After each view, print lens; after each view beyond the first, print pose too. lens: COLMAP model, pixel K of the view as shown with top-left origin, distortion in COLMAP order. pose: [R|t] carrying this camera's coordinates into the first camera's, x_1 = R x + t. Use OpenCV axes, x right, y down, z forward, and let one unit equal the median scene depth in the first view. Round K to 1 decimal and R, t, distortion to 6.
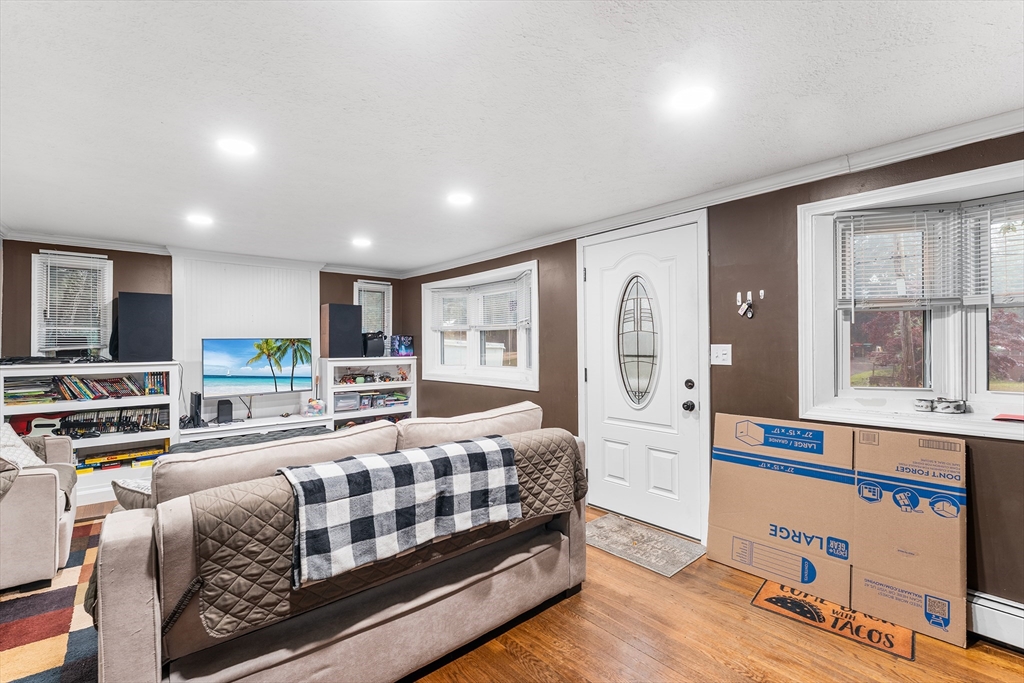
lens RADIAL K [[452.0, 0, 513.9], [0, 452.0, 344.4], [0, 0, 1]] dist [0.000131, 0.000012]
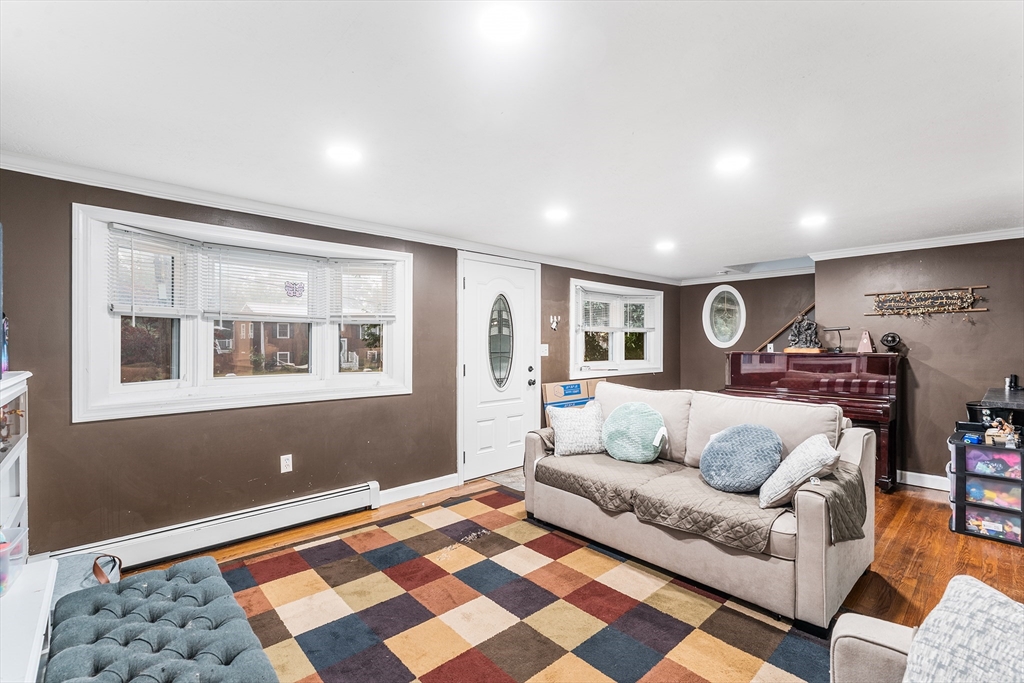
lens RADIAL K [[452.0, 0, 511.5], [0, 452.0, 345.1], [0, 0, 1]] dist [0.000131, 0.000012]
pose [[-0.025351, 0.002521, 0.999675, -1.210814], [-0.001688, 0.999995, -0.002565, 0.007263], [-0.999677, -0.001753, -0.025346, 1.101623]]
